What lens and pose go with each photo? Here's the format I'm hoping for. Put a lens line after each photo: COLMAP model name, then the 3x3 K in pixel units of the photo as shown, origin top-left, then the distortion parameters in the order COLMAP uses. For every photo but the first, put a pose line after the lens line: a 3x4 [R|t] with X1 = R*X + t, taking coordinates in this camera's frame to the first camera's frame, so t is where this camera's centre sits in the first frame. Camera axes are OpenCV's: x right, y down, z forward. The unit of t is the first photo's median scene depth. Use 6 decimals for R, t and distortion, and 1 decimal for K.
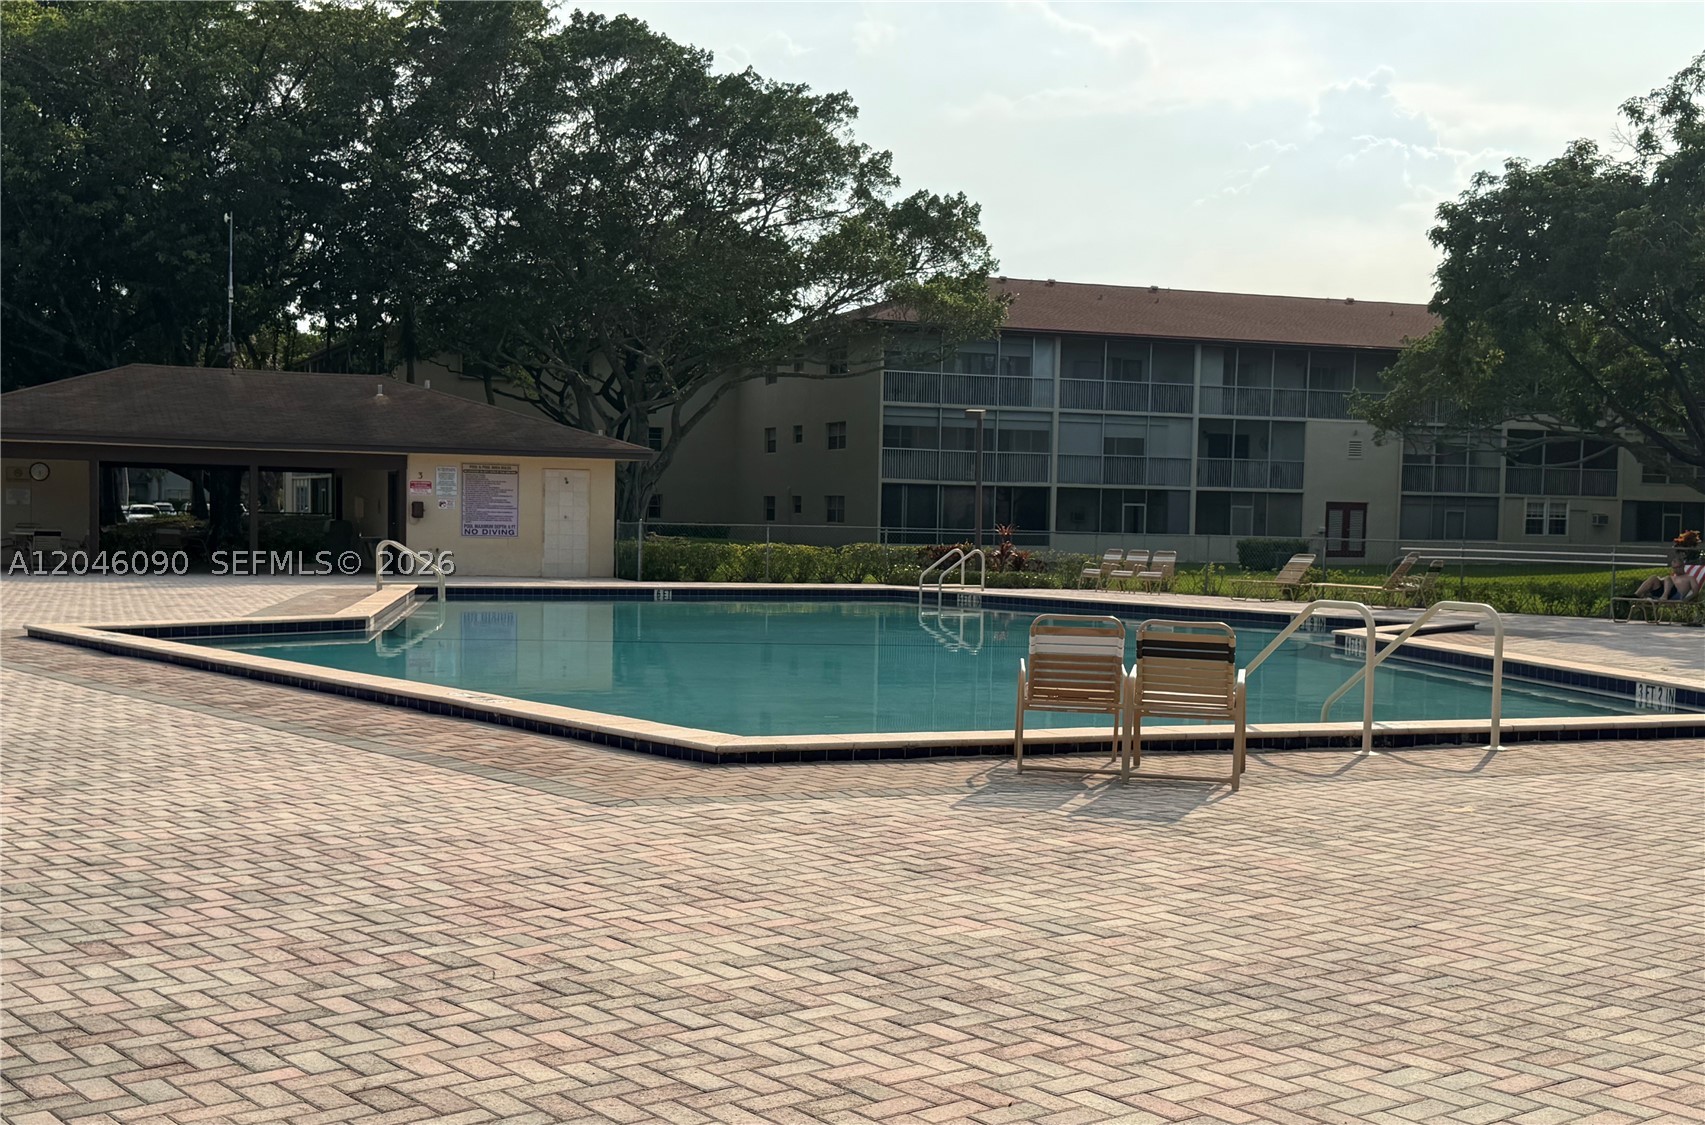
lens RADIAL K [[2102.8, 0, 854.9], [0, 2102.8, 627.9], [0, 0, 1]] dist [0.108522, -0.008812]
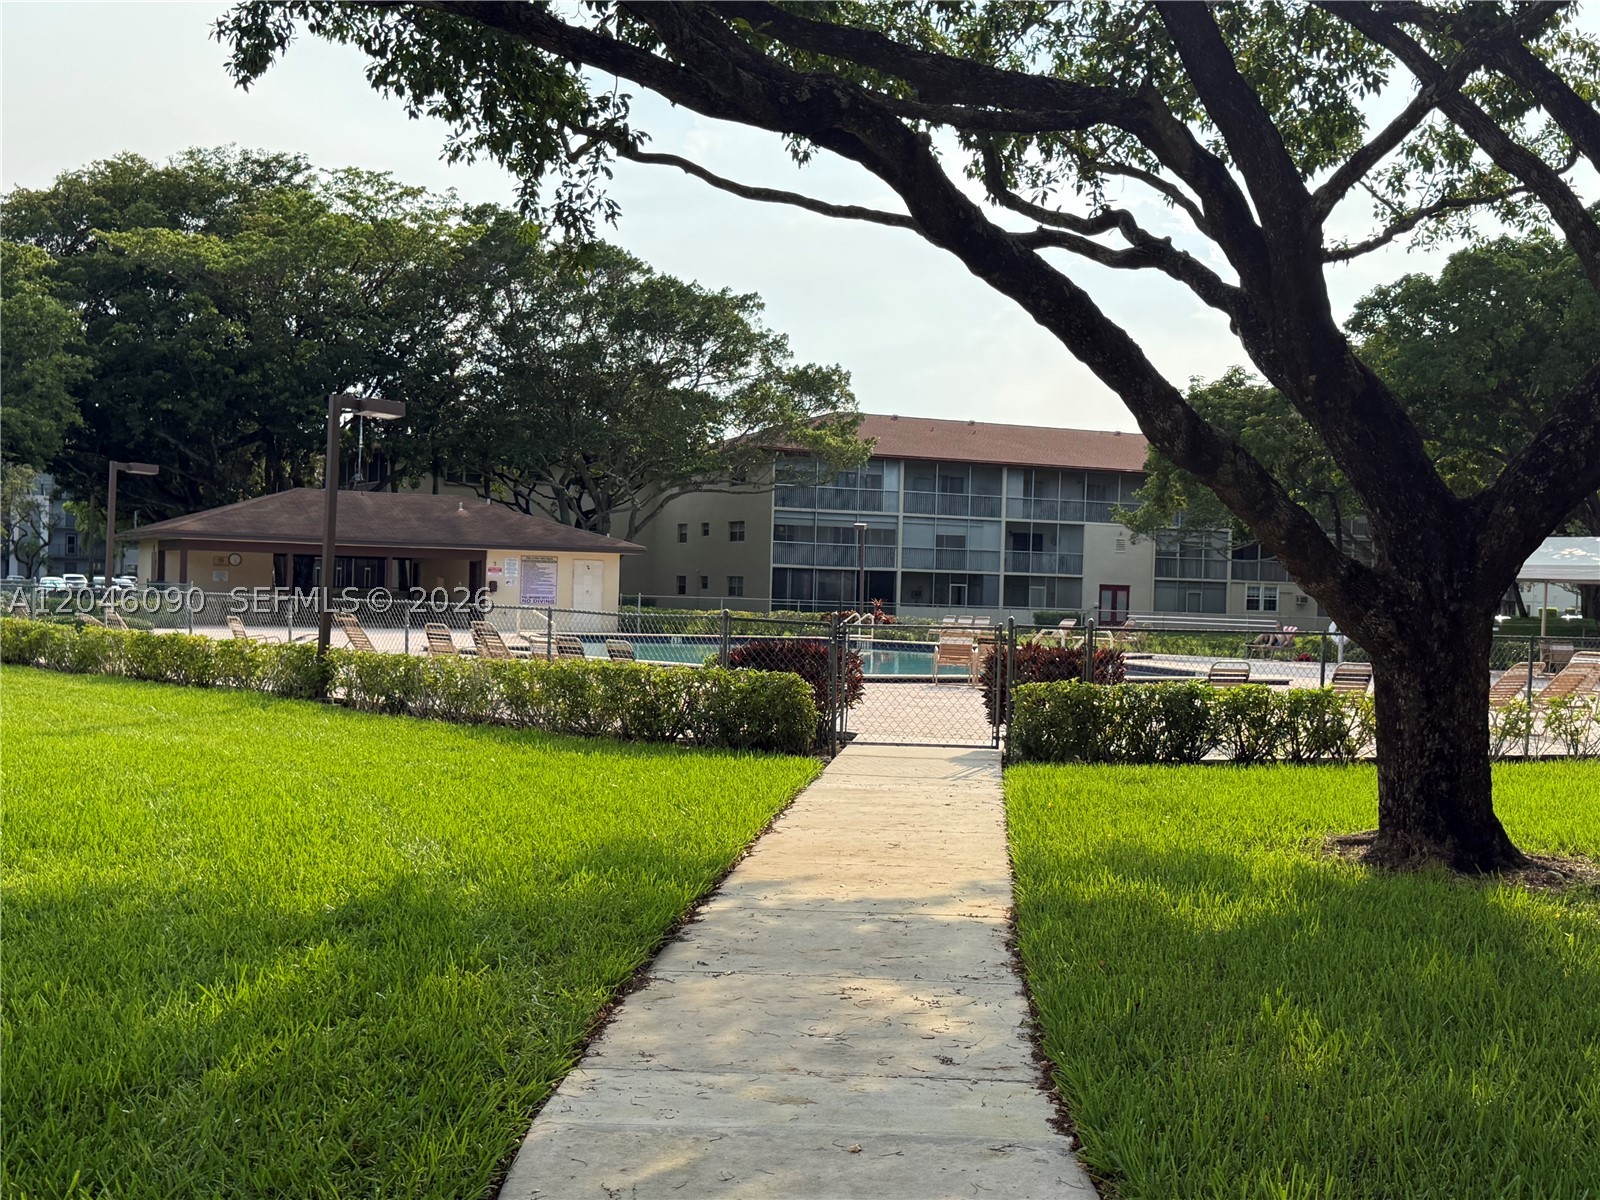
lens RADIAL K [[1955.5, 0, 800.0], [0, 1955.5, 600.0], [0, 0, 1]] dist [0.011488, 0.007298]
pose [[0.998461, 0.008070, 0.054877, -0.037805], [-0.005413, 0.998814, -0.048394, 0.012421], [-0.055202, 0.048022, 0.997320, -0.245852]]
